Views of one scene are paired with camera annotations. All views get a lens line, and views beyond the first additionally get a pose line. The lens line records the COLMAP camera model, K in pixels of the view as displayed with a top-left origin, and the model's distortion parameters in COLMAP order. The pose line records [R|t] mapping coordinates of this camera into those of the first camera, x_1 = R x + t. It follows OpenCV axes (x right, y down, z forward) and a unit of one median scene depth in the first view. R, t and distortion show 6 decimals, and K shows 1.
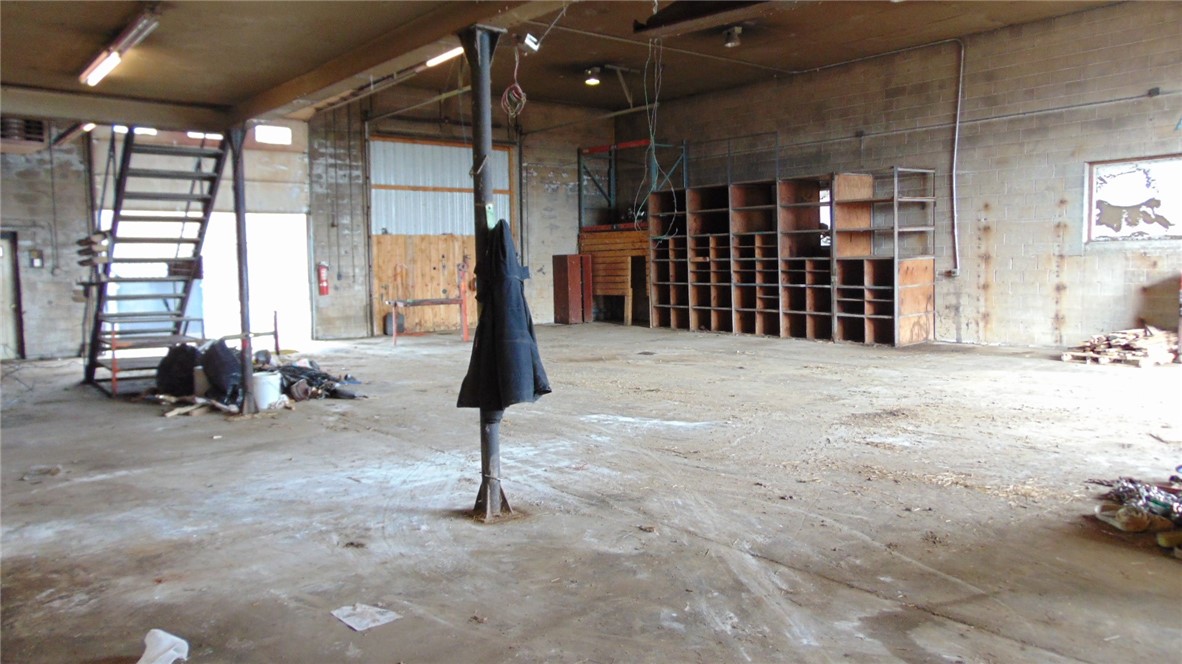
lens RADIAL K [[909.0, 0, 591.0], [0, 909.0, 332.0], [0, 0, 1]] dist [-0.054172, 0.098612]
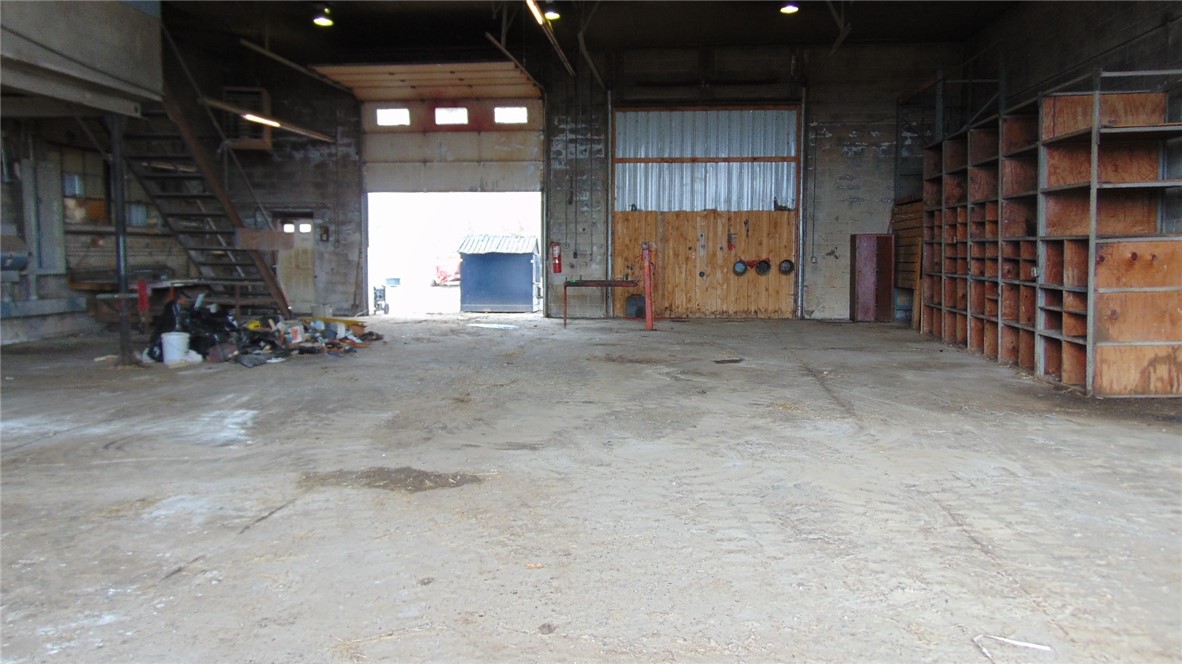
lens RADIAL K [[909.0, 0, 591.0], [0, 909.0, 332.0], [0, 0, 1]] dist [-0.054172, 0.098612]
pose [[0.697352, 0.080002, -0.712250, 0.441362], [-0.067773, 0.996658, 0.045592, -0.023449], [0.713518, 0.016478, 0.700443, 0.324808]]
